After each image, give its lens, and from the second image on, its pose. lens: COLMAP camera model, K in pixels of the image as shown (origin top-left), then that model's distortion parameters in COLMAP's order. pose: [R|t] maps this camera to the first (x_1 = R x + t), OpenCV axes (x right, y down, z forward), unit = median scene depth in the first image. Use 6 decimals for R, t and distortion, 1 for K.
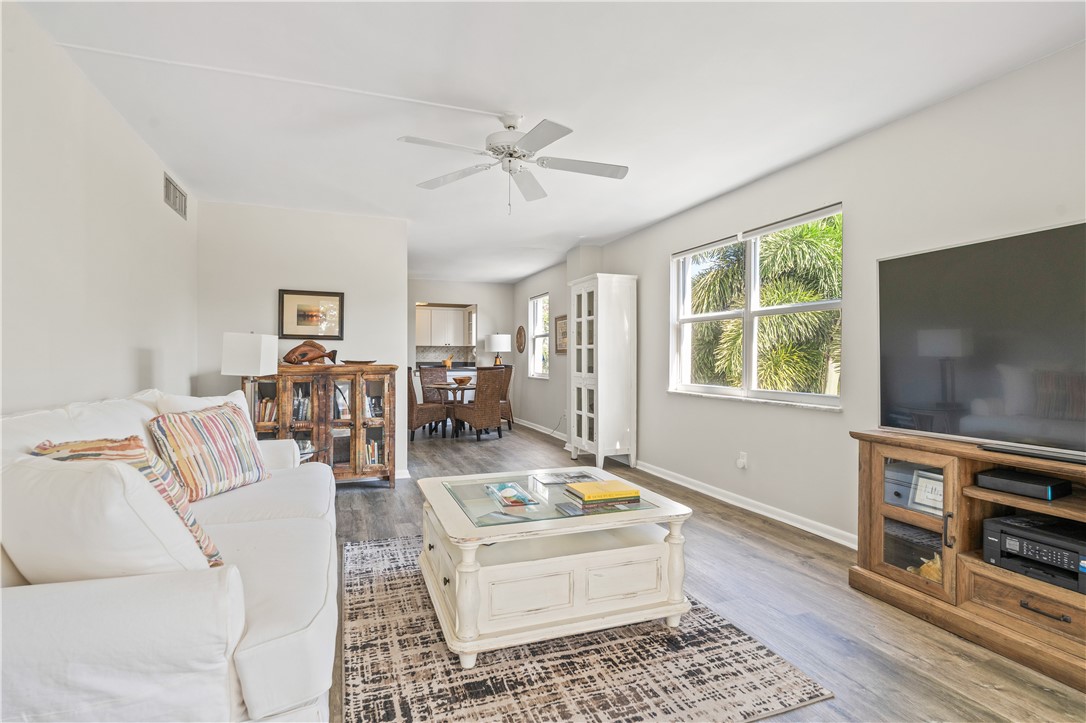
lens RADIAL K [[538.8, 0, 543.4], [0, 538.8, 367.0], [0, 0, 1]] dist [0.001012, 0.000485]
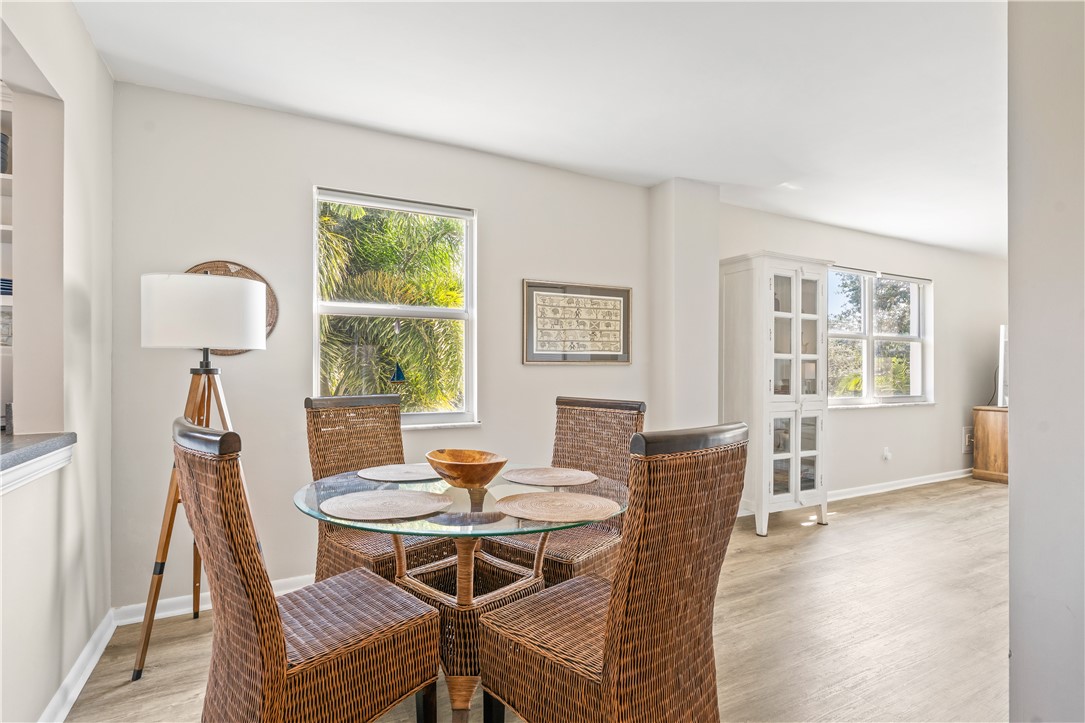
lens RADIAL K [[538.3, 0, 542.9], [0, 538.3, 367.0], [0, 0, 1]] dist [0.001012, 0.000485]
pose [[-0.119957, 0.000084, 0.992779, -0.552324], [0.012265, 0.999924, 0.001397, -0.028845], [-0.992703, 0.012344, -0.119949, 1.392150]]
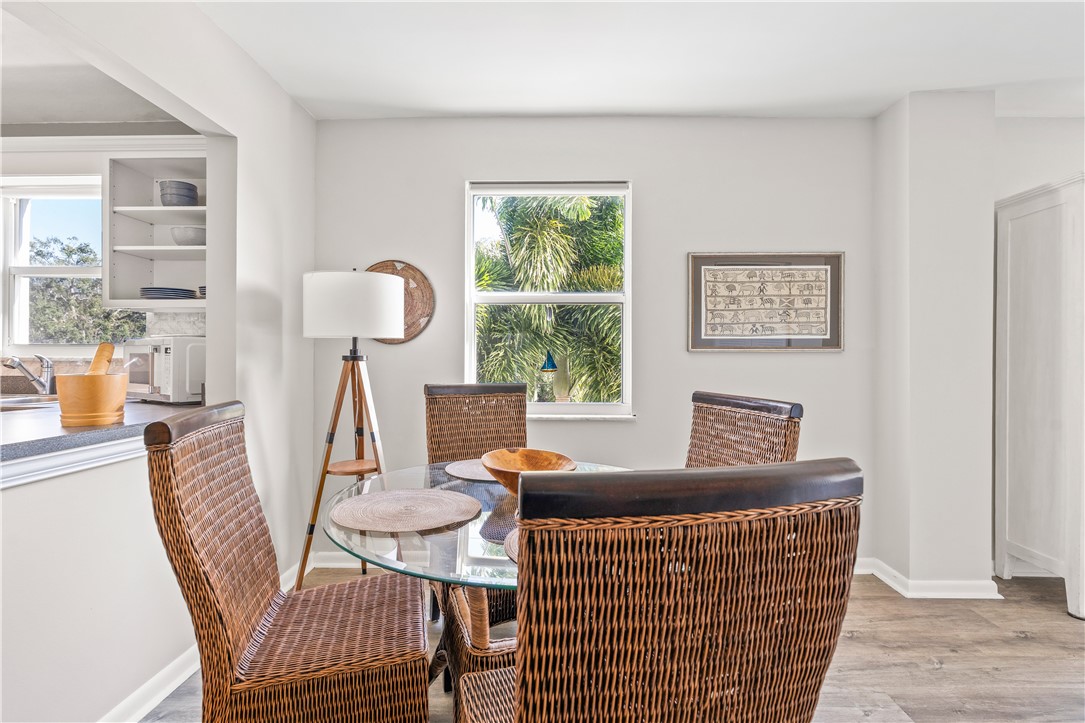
lens RADIAL K [[495.9, 0, 544.6], [0, 495.9, 355.1], [0, 0, 1]] dist [-0.003068, 0.000834]
pose [[0.373618, 0.001641, 0.927581, -0.451518], [0.010665, 0.999925, -0.006064, -0.026507], [-0.927521, 0.012158, 0.373572, 1.294763]]
